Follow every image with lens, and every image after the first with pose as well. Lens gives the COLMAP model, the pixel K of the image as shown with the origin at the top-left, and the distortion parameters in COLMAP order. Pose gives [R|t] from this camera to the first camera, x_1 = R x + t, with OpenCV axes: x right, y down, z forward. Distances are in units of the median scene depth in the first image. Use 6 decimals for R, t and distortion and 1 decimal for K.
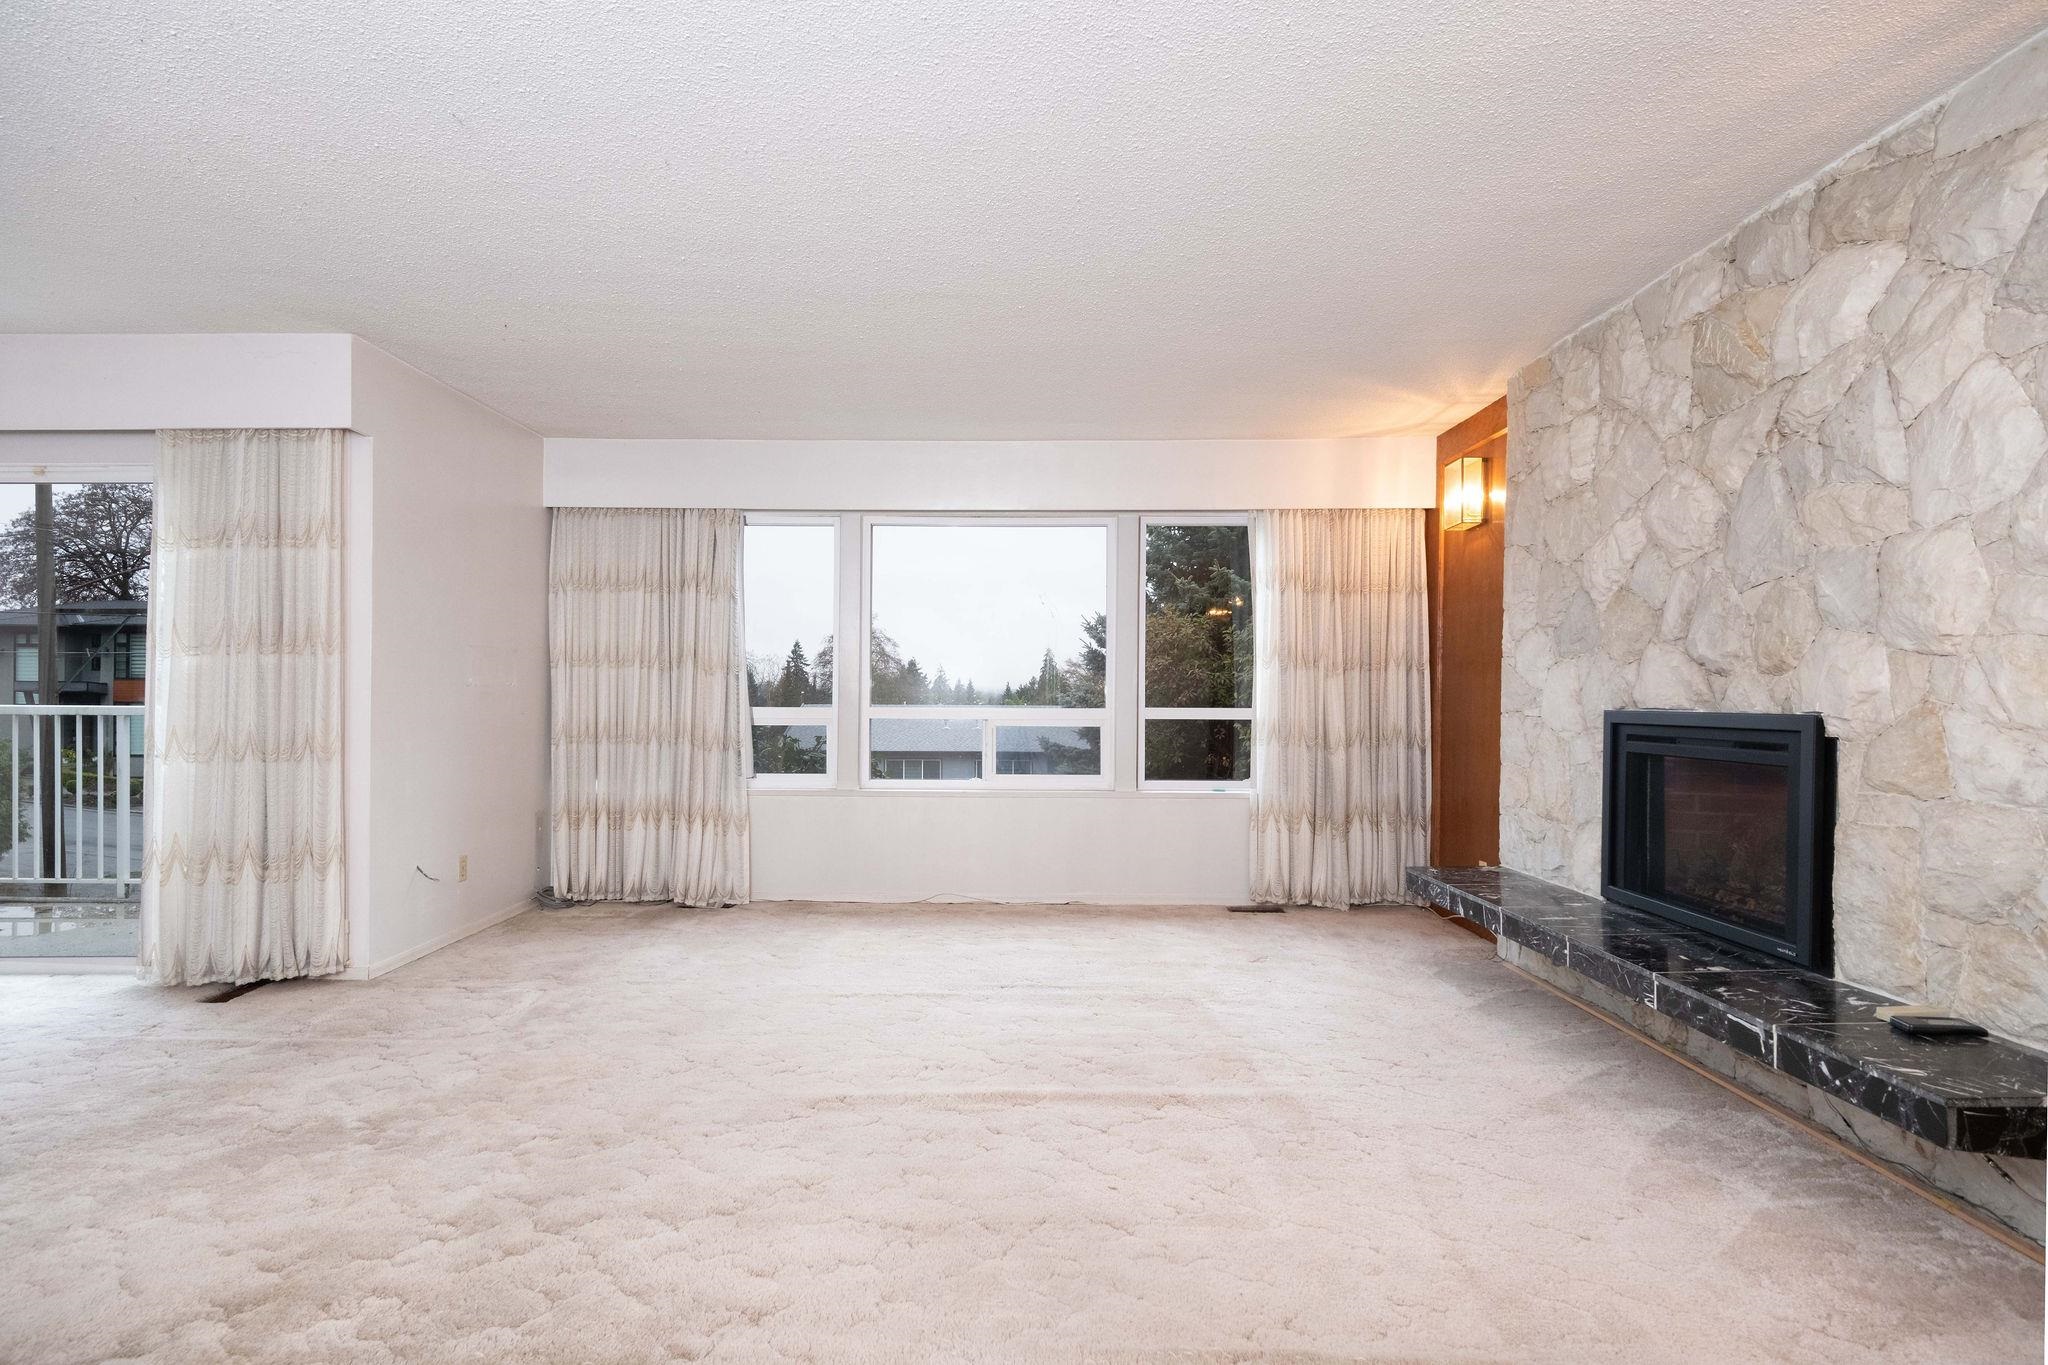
lens RADIAL K [[982.0, 0, 995.1], [0, 982.0, 687.0], [0, 0, 1]] dist [0.005765, -0.003349]
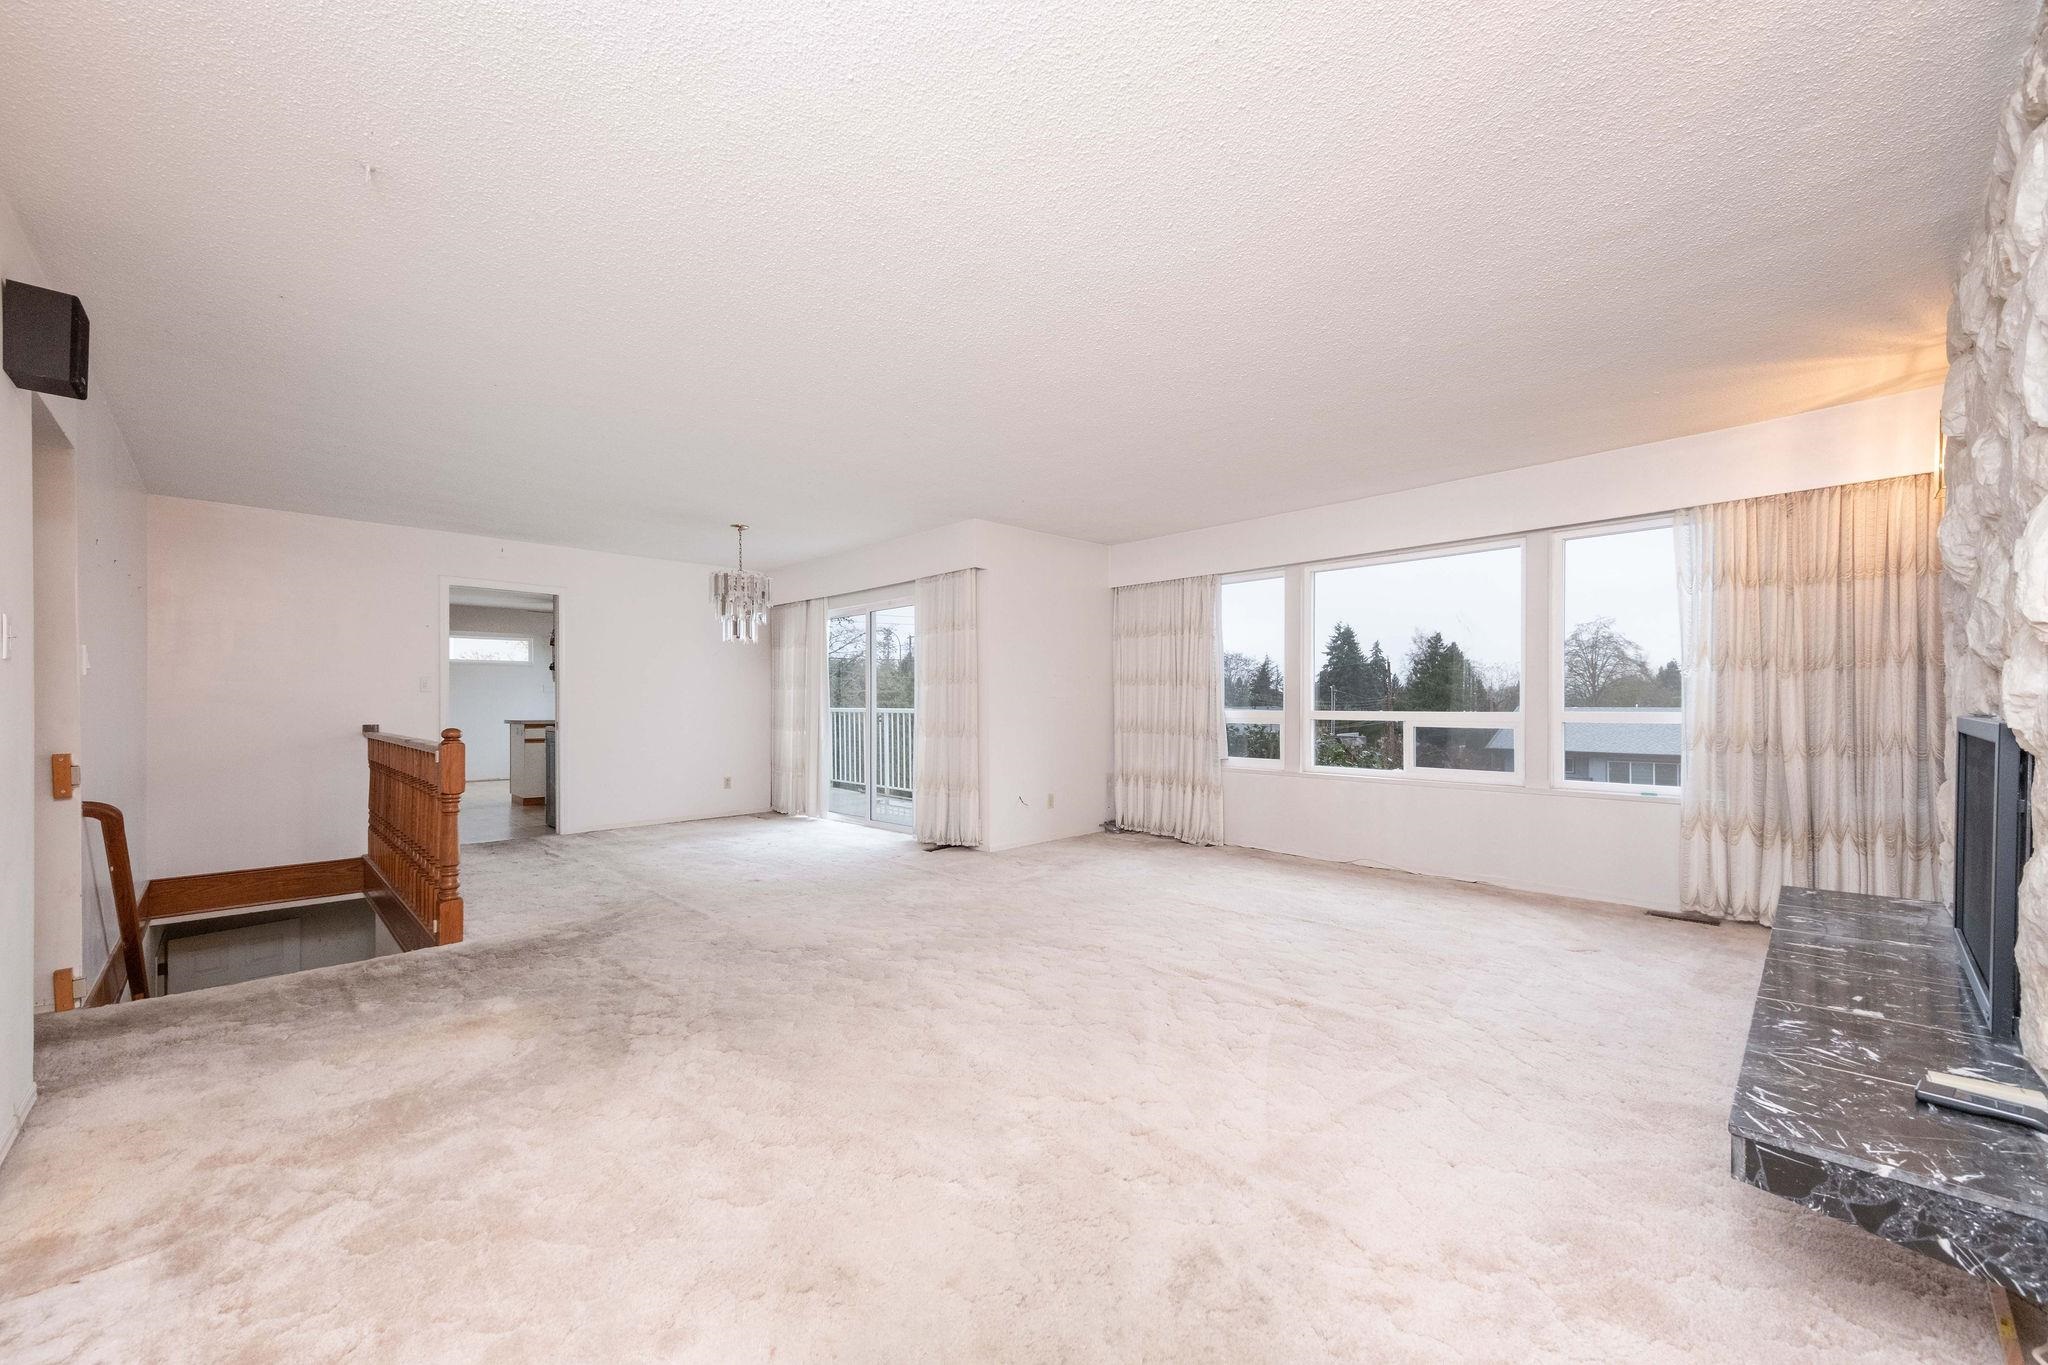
lens RADIAL K [[748.2, 0, 1016.6], [0, 748.2, 687.1], [0, 0, 1]] dist [0.003360, -0.001020]
pose [[0.713540, -0.020064, -0.700327, 0.357206], [0.012693, 0.999796, -0.015711, 0.000518], [0.700500, 0.002322, 0.713649, 0.002148]]
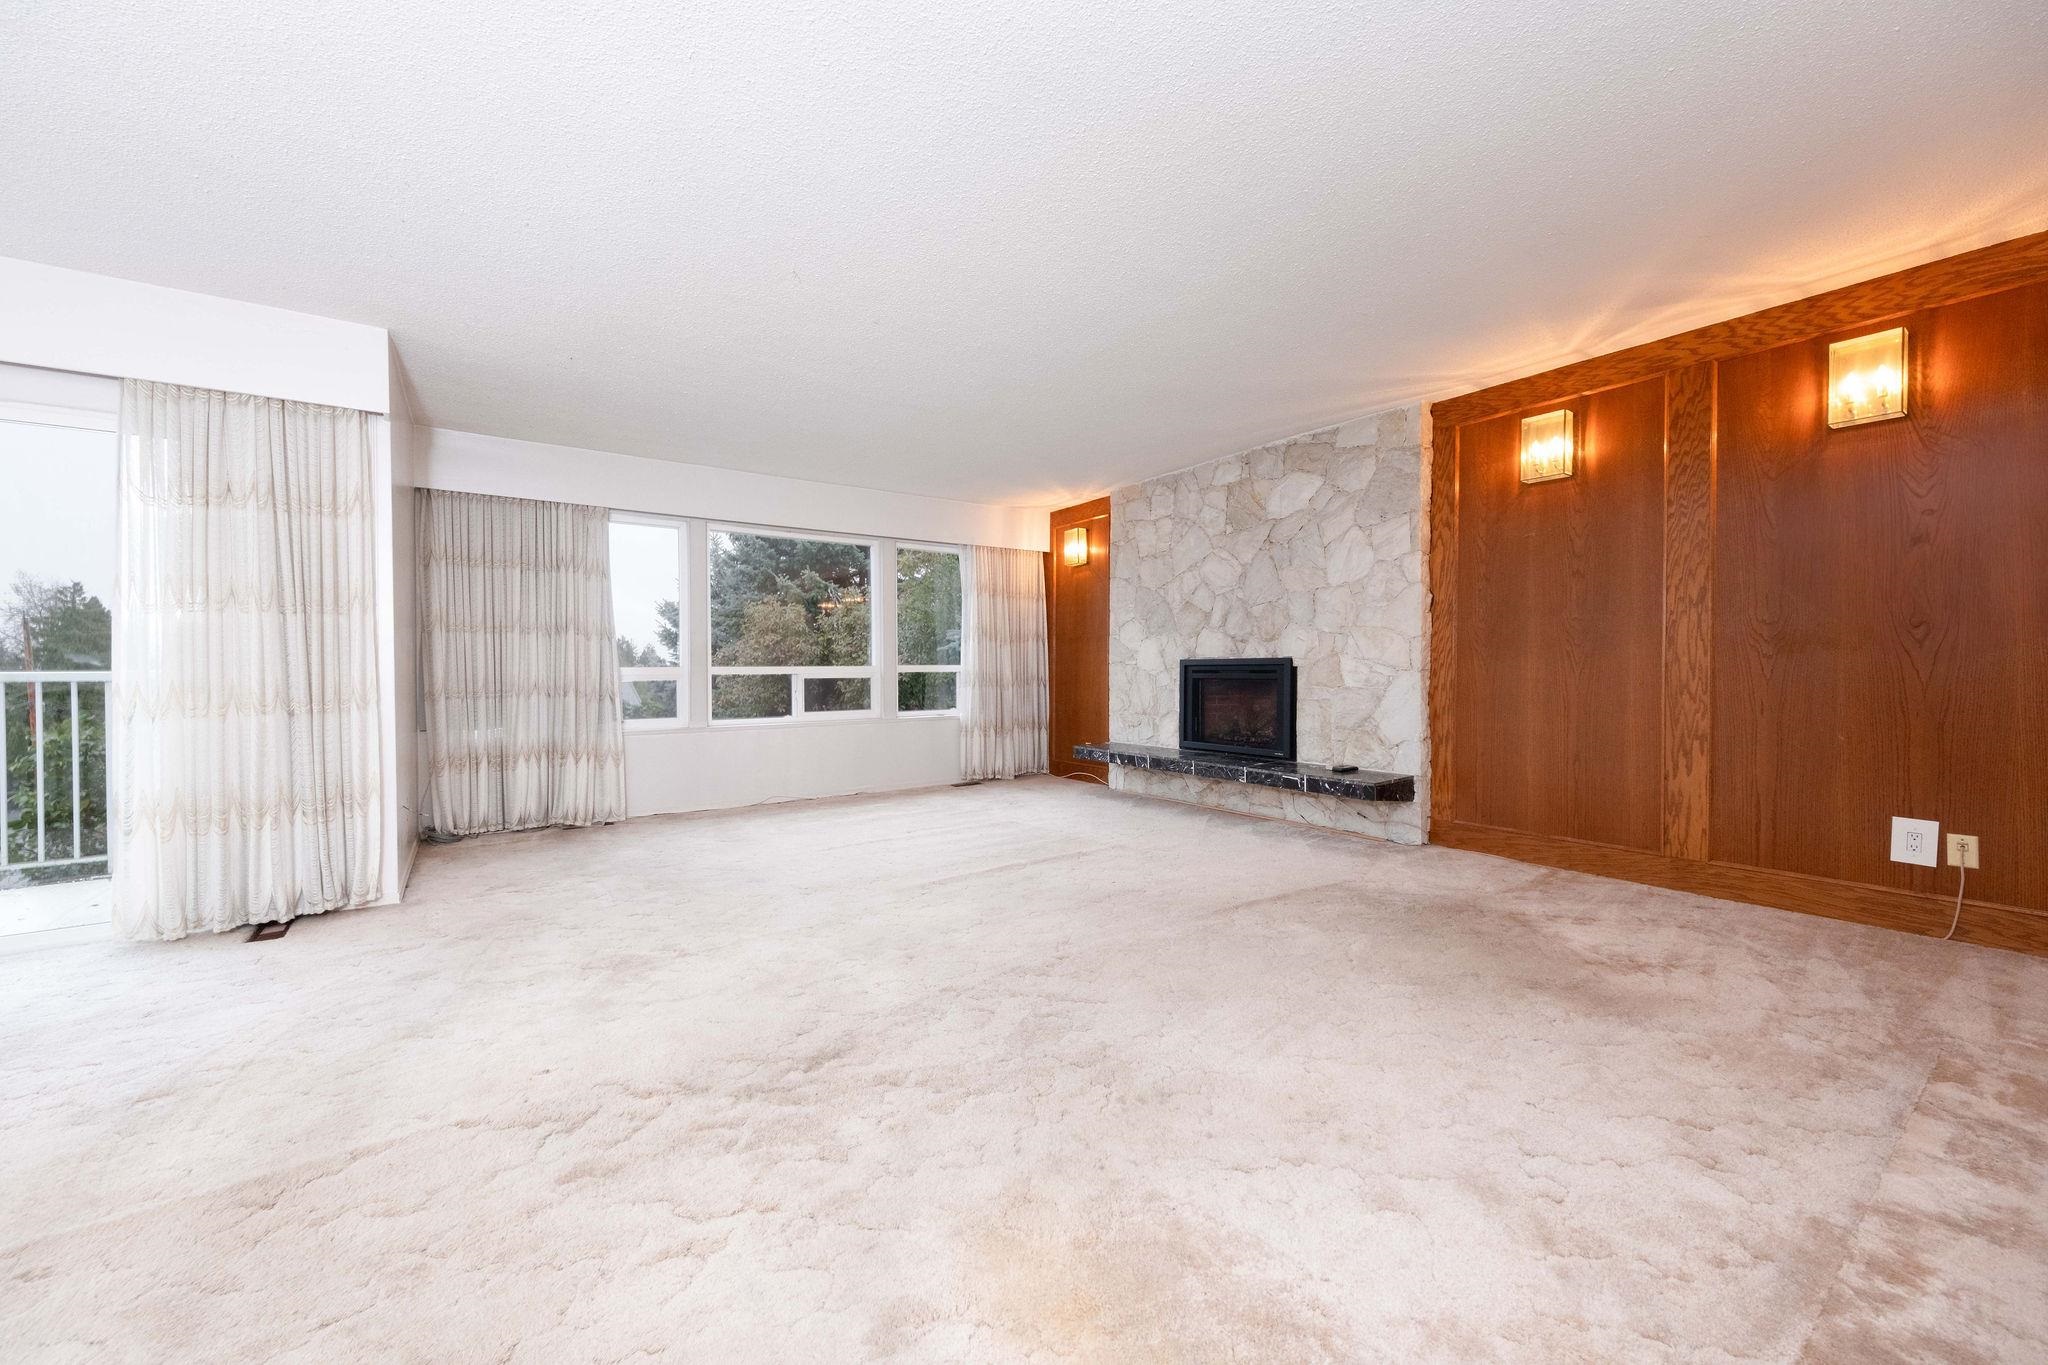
lens RADIAL K [[748.2, 0, 979.1], [0, 748.2, 672.1], [0, 0, 1]] dist [0.003360, -0.001020]
pose [[0.831041, -0.012044, 0.556081, -0.472532], [0.004079, 0.999871, 0.015559, 0.017568], [-0.556197, -0.010662, 0.830982, -0.074450]]
